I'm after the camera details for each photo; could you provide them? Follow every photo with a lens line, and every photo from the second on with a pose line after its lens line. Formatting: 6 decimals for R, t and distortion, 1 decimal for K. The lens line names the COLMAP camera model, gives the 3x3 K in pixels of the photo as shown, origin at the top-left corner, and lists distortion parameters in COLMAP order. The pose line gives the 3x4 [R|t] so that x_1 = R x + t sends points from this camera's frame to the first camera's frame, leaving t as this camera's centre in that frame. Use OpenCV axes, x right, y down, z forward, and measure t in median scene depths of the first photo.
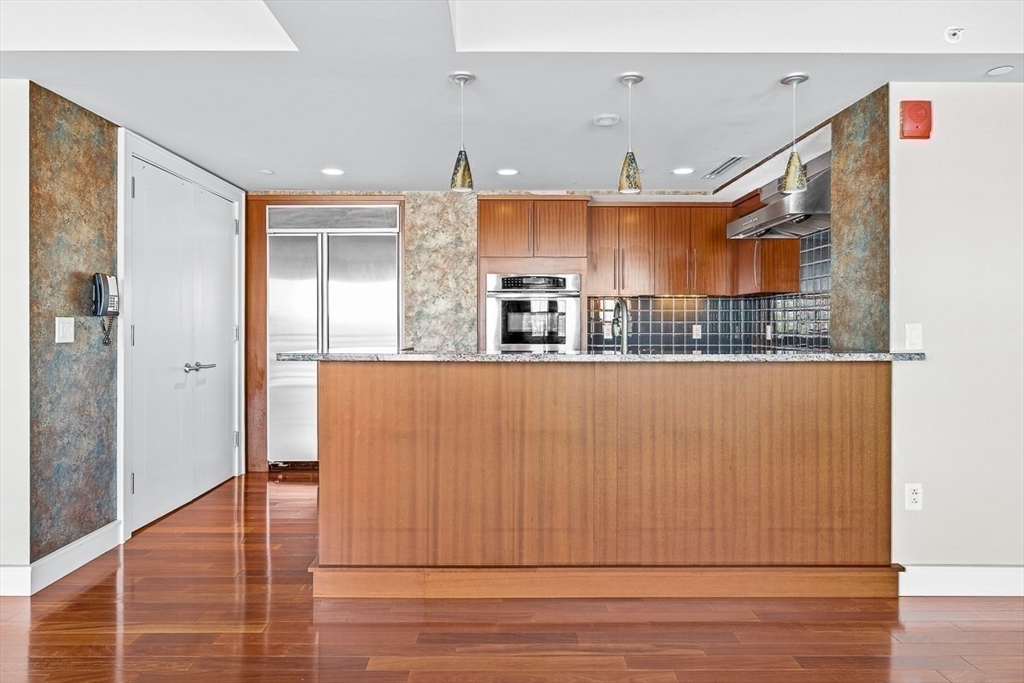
lens RADIAL K [[652.5, 0, 512.0], [0, 652.5, 341.5], [0, 0, 1]] dist [0.001614, 0.000301]
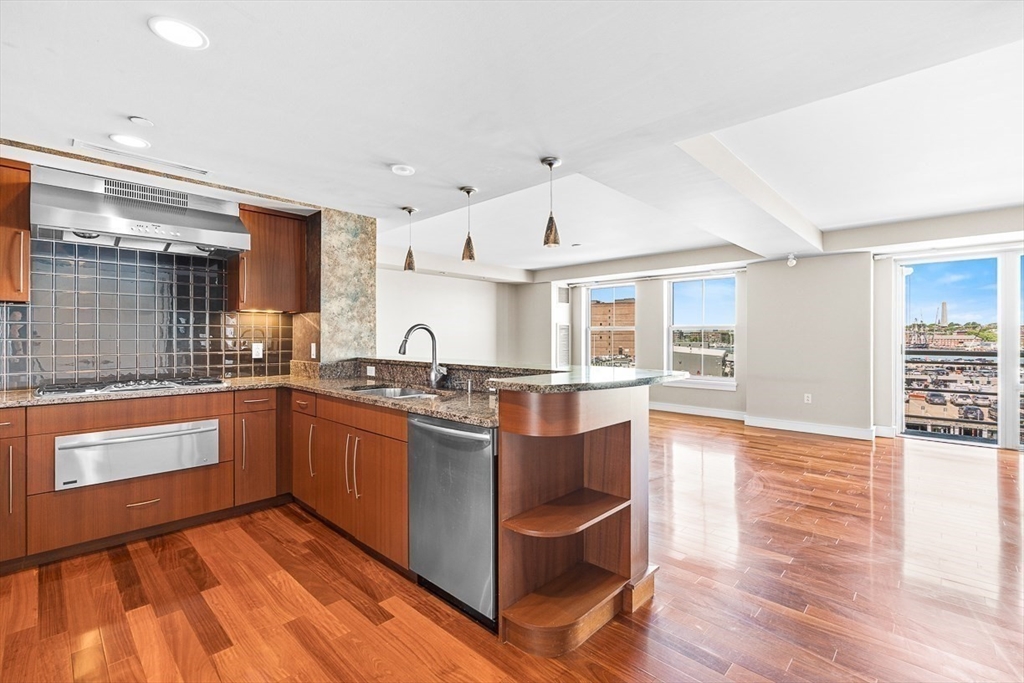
lens RADIAL K [[455.1, 0, 508.8], [0, 455.1, 337.9], [0, 0, 1]] dist [-0.004051, -0.000512]
pose [[-0.716807, -0.002217, 0.697268, -0.596348], [0.005473, 0.999946, 0.008807, -0.047447], [-0.697250, 0.010129, -0.716756, 1.558617]]
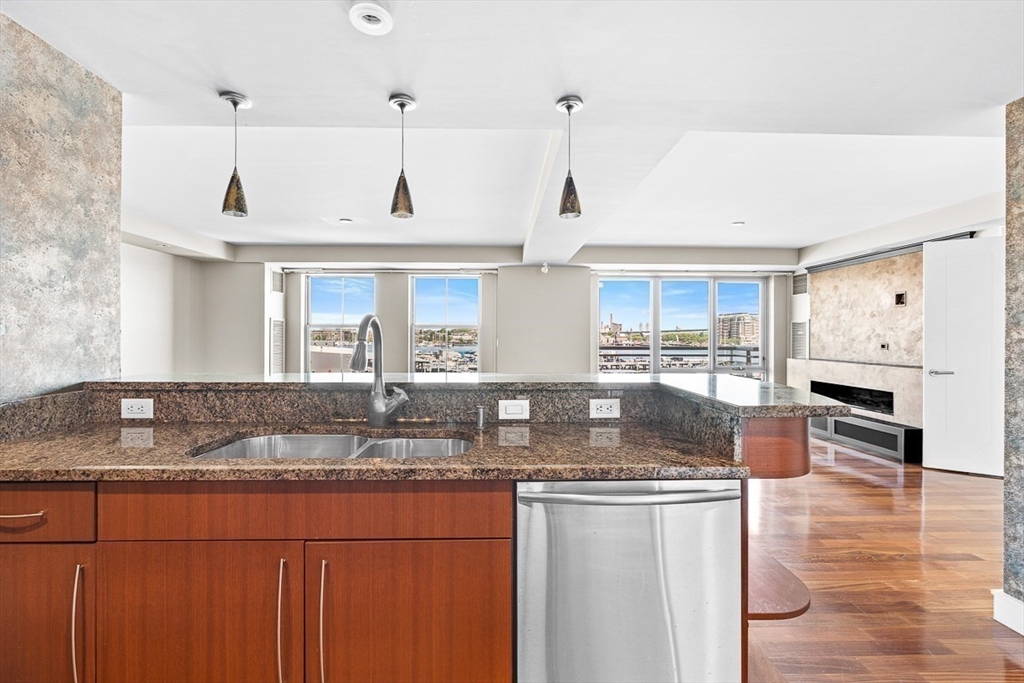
lens RADIAL K [[463.9, 0, 514.9], [0, 463.9, 336.7], [0, 0, 1]] dist [-0.000200, -0.000252]
pose [[-0.999880, -0.002214, -0.015342, 0.017972], [-0.002381, 0.999938, 0.010840, -0.049120], [0.015317, 0.010875, -0.999824, 1.543063]]
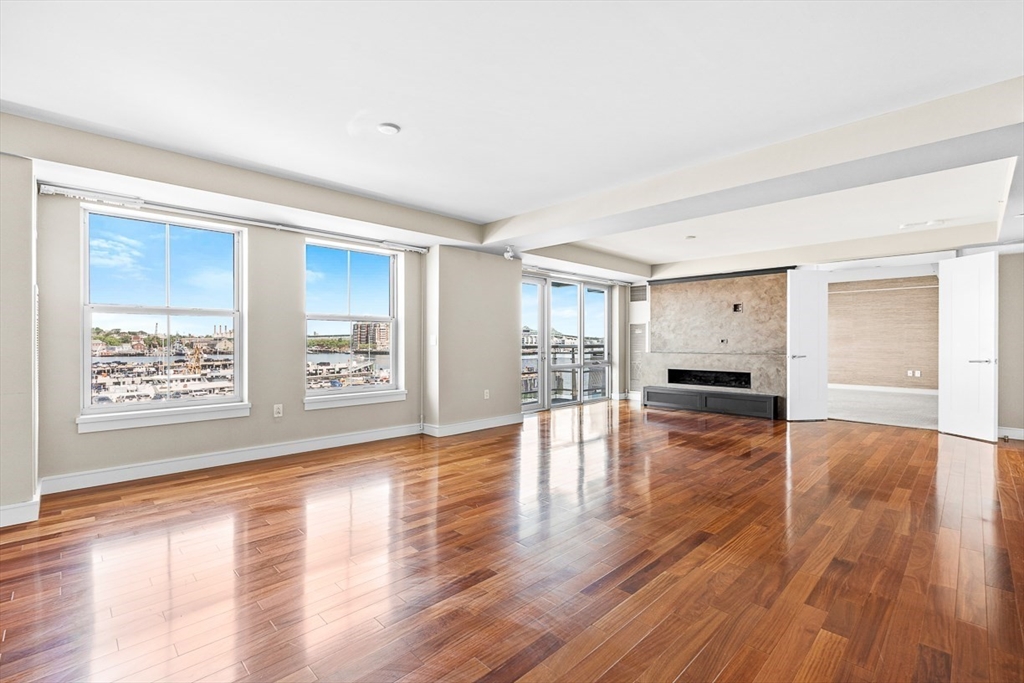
lens RADIAL K [[452.4, 0, 511.0], [0, 452.4, 344.4], [0, 0, 1]] dist [-0.002486, -0.000209]
pose [[-0.717232, 0.004284, -0.696821, 1.059564], [-0.005987, 0.999906, 0.012310, -0.003448], [0.696809, 0.013001, -0.717139, 0.752978]]
